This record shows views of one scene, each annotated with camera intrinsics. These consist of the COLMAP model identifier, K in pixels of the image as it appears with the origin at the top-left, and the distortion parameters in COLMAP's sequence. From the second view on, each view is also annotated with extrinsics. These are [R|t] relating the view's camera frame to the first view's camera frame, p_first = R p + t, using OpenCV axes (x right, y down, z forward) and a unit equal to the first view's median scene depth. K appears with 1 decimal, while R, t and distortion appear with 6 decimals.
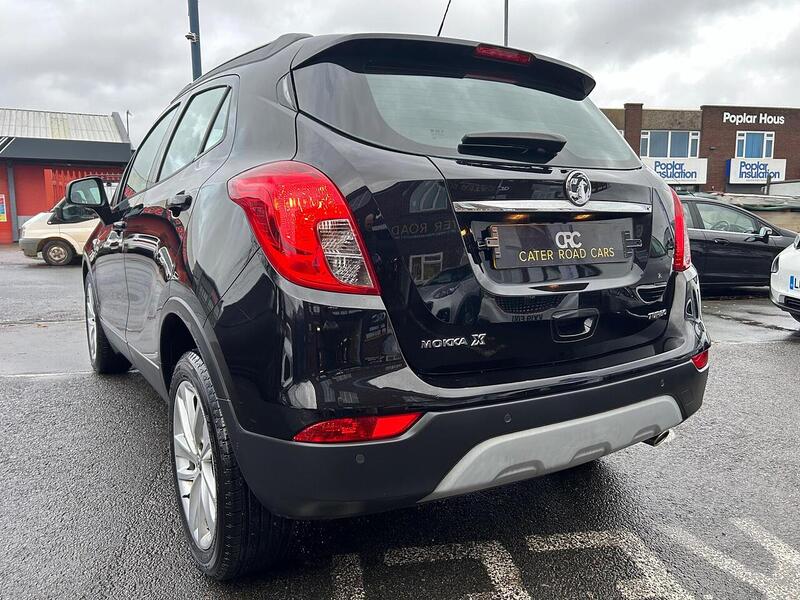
lens RADIAL K [[595.6, 0, 400.0], [0, 595.6, 300.0], [0, 0, 1]] dist [0.053484, -0.055658]
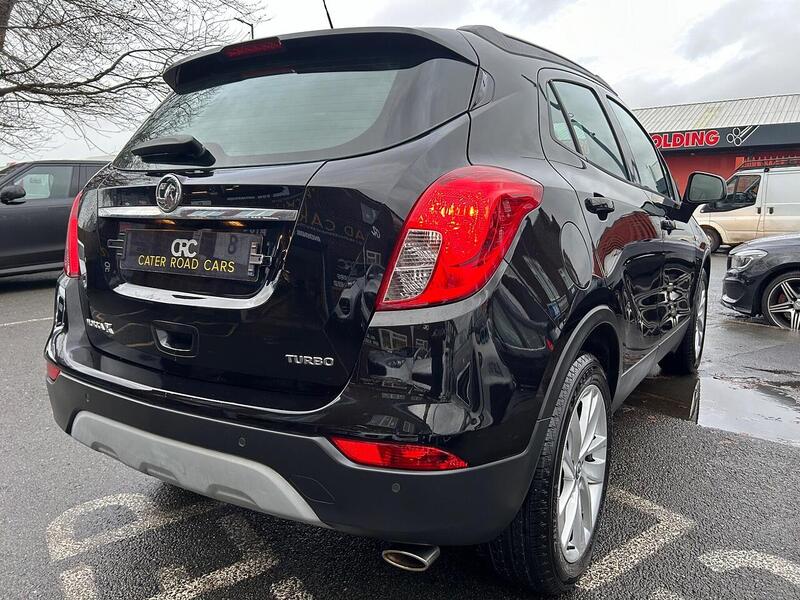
lens RADIAL K [[616.8, 0, 452.8], [0, 616.8, 301.1], [0, 0, 1]] dist [0.188696, -0.285814]
pose [[0.428886, 0.136242, -0.893026, 1.357472], [-0.119946, 0.988397, 0.093186, -0.160738], [0.895360, 0.067148, 0.440251, 0.942429]]
